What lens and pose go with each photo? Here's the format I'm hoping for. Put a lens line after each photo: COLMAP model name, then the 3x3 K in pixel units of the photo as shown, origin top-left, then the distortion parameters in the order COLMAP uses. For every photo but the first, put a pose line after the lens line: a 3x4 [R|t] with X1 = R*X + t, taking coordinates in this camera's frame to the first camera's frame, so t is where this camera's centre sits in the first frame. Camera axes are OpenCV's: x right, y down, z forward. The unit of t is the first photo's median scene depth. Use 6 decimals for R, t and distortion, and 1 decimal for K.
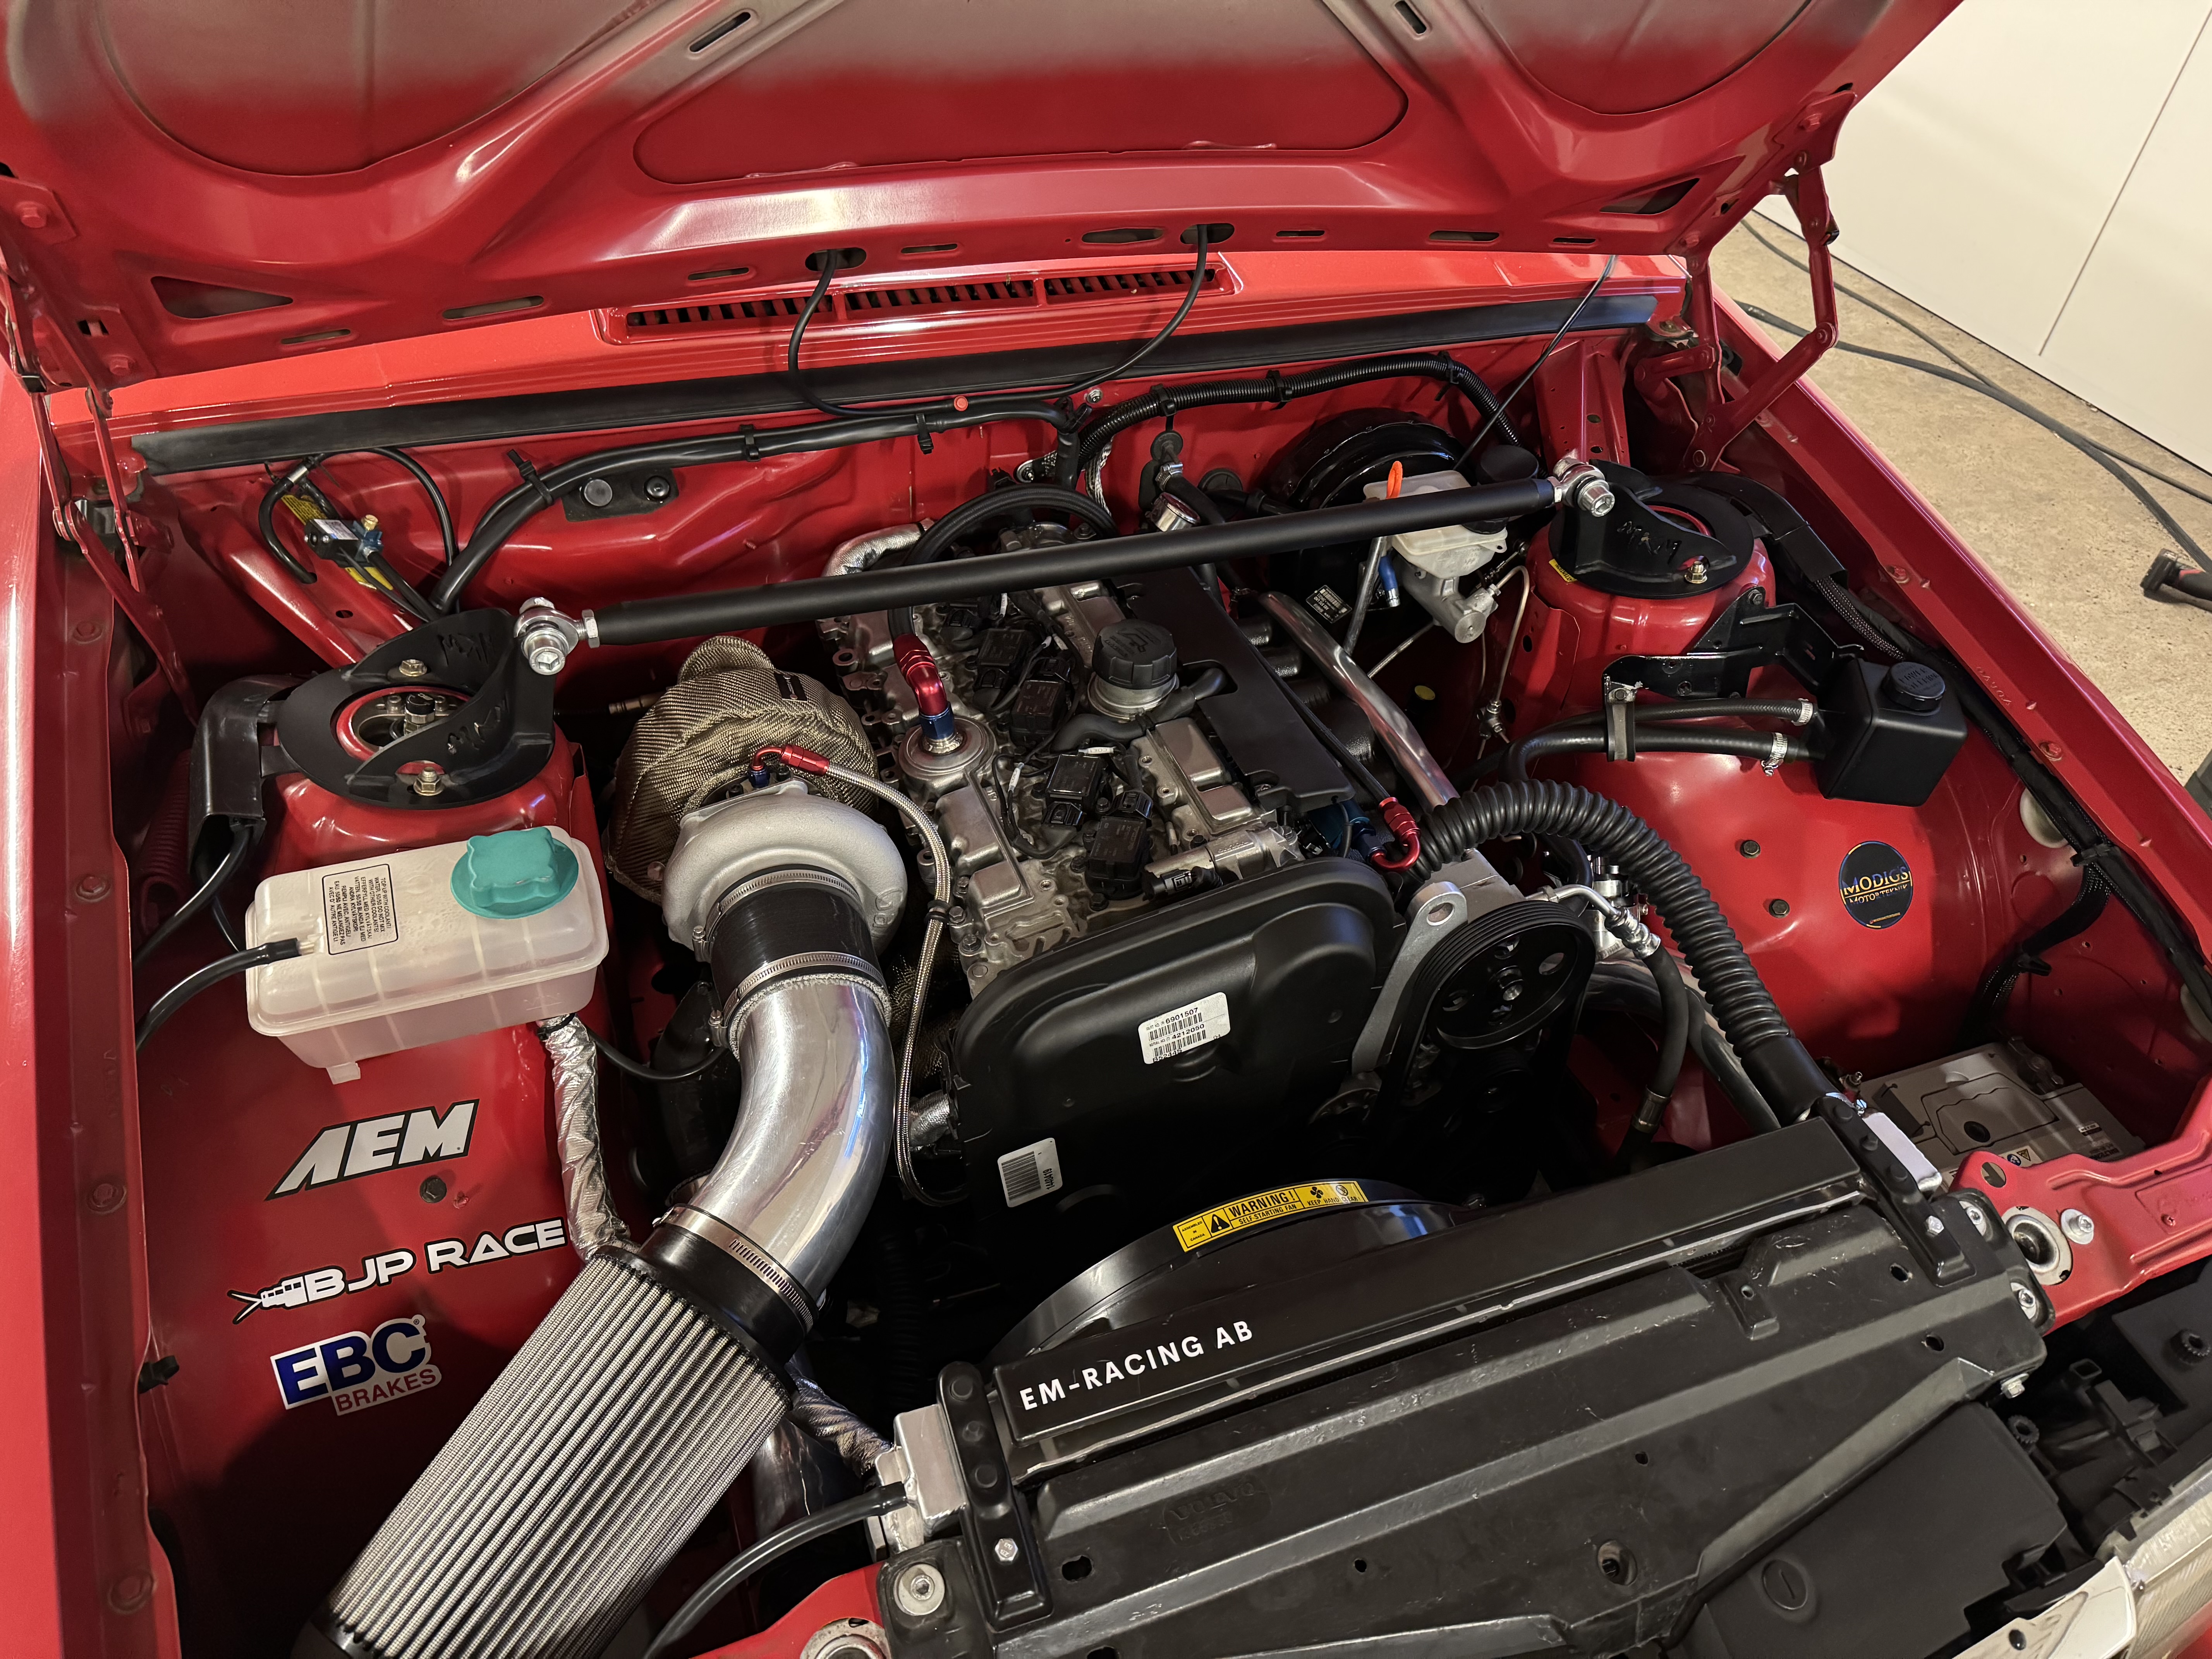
lens RADIAL K [[1516.7, 0, 1106.2], [0, 1516.7, 845.2], [0, 0, 1]] dist [0.118922, -0.227460]
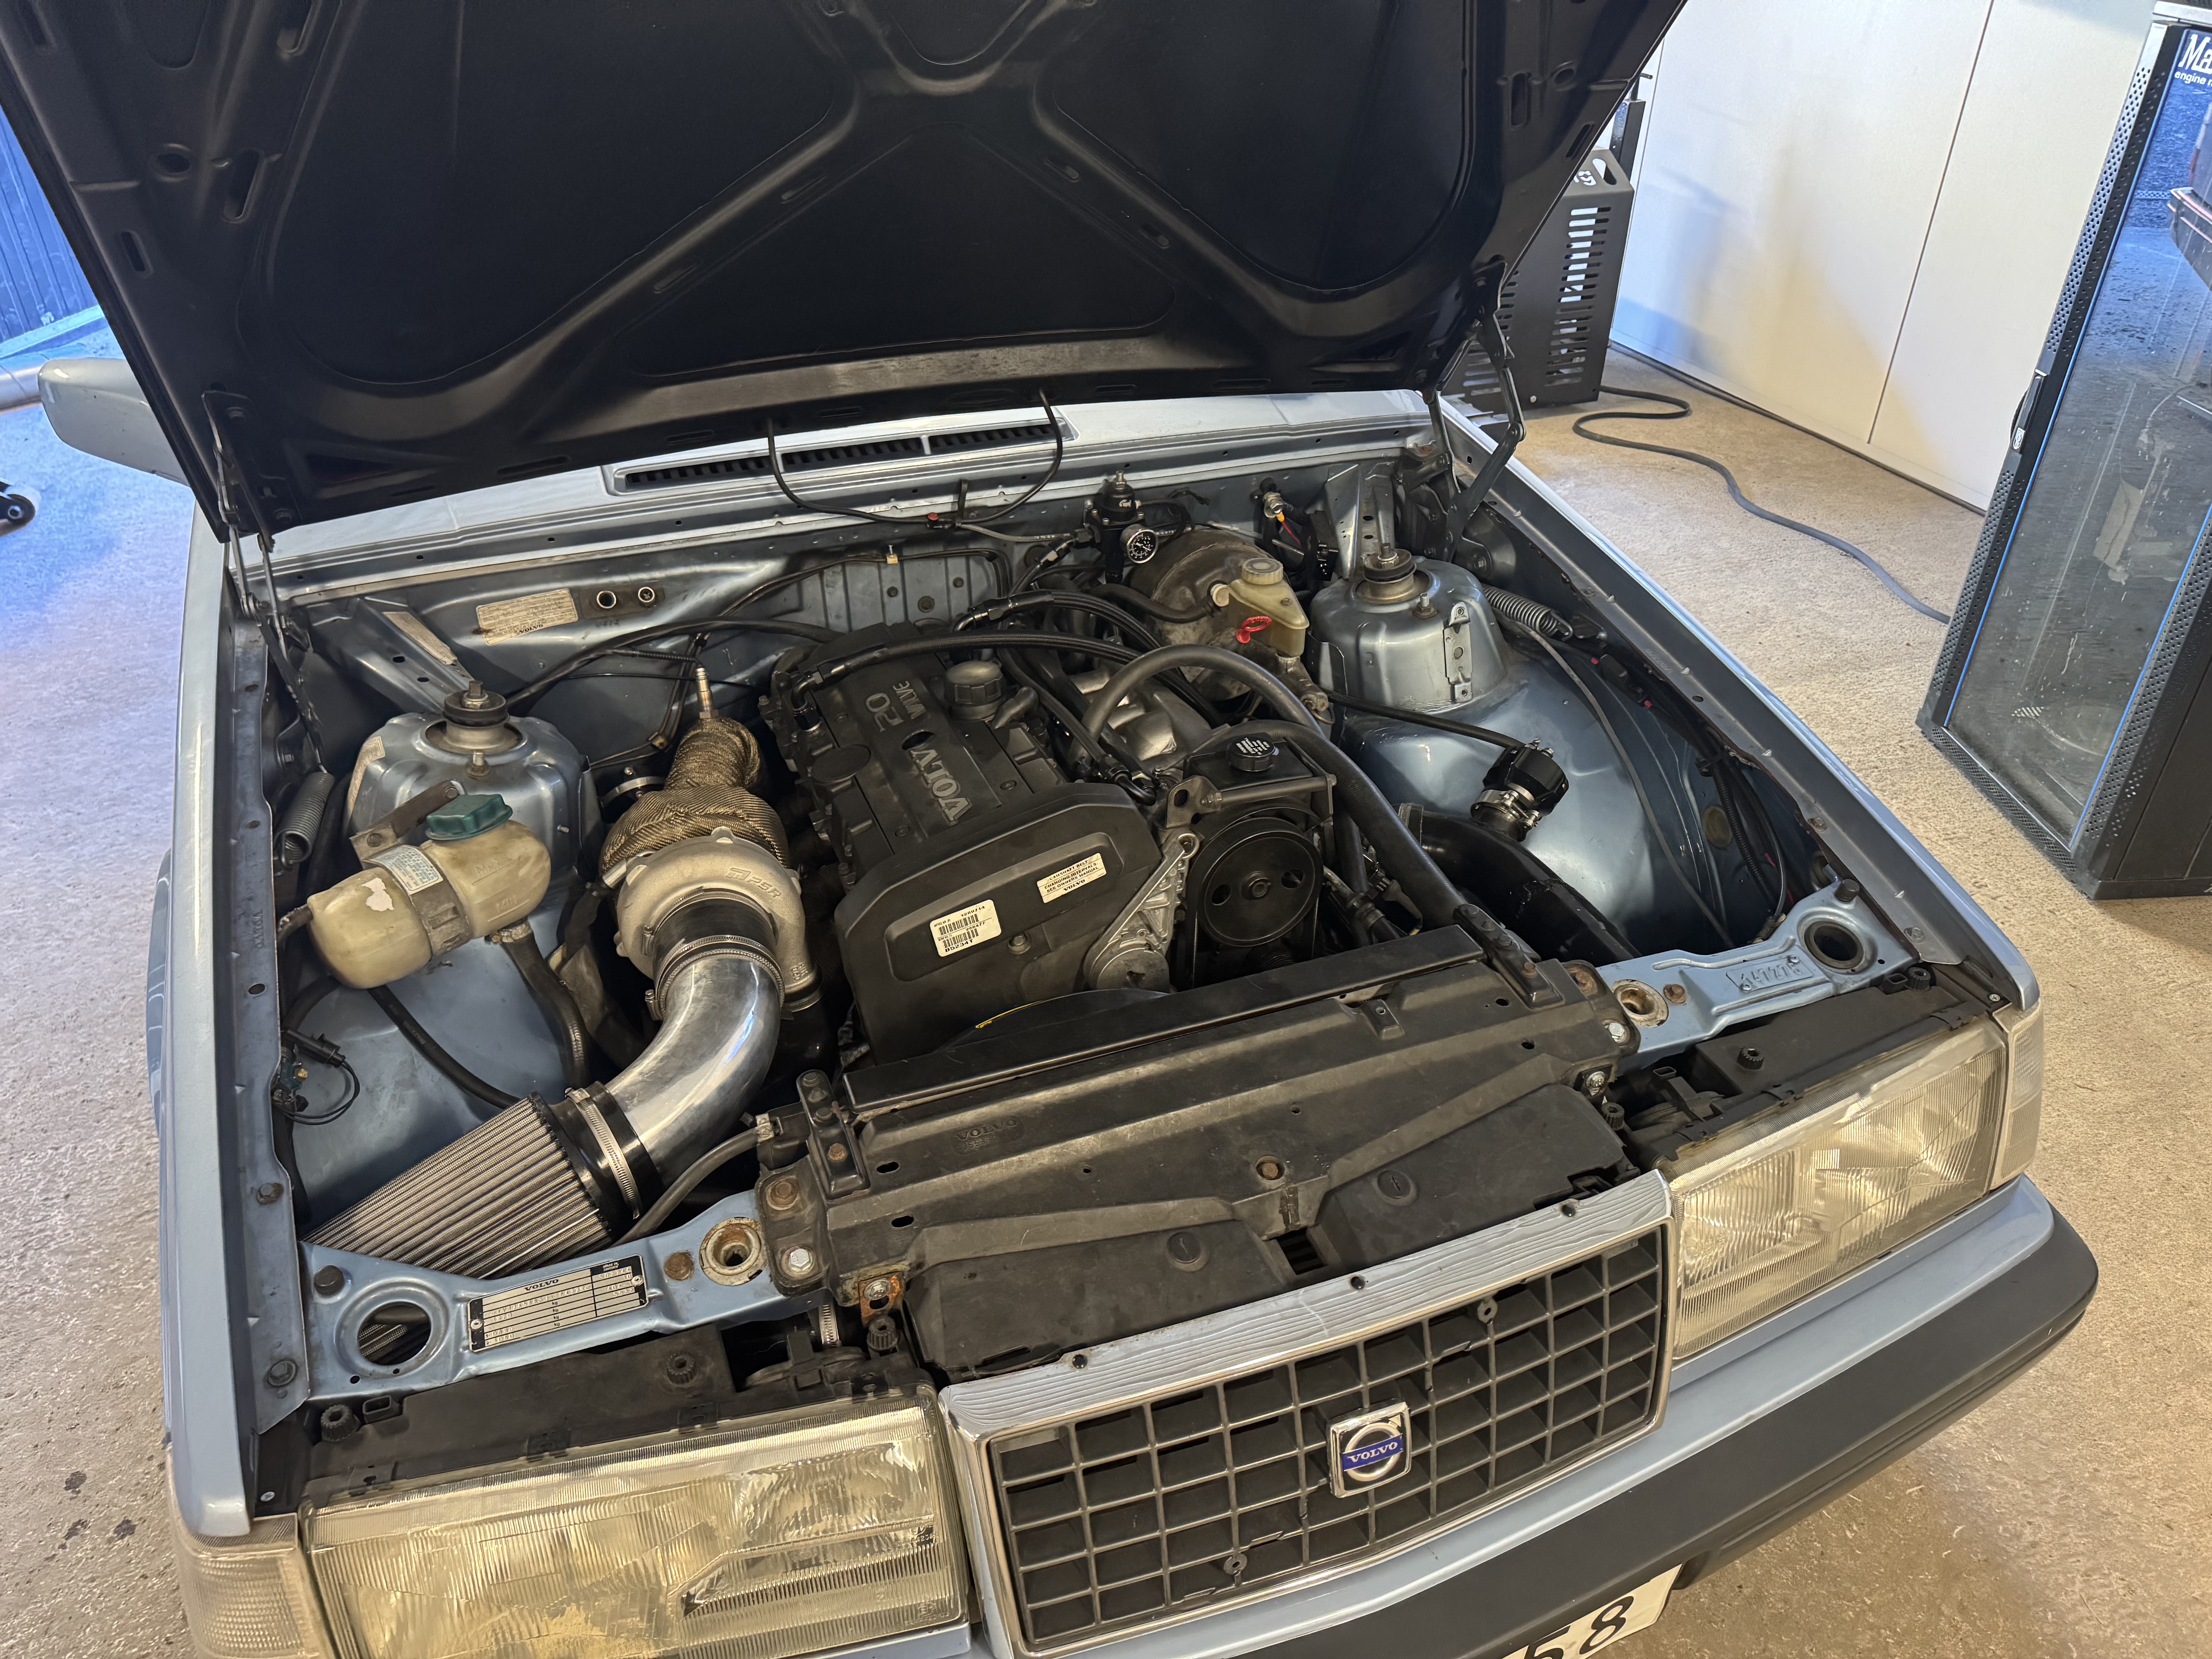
lens RADIAL K [[1516.7, 0, 1106.2], [0, 1516.7, 845.2], [0, 0, 1]] dist [0.118922, -0.227460]
pose [[0.996557, -0.061258, -0.055873, 0.230525], [0.049023, 0.978819, -0.198774, 0.370213], [0.066866, 0.195350, 0.978451, -0.371455]]
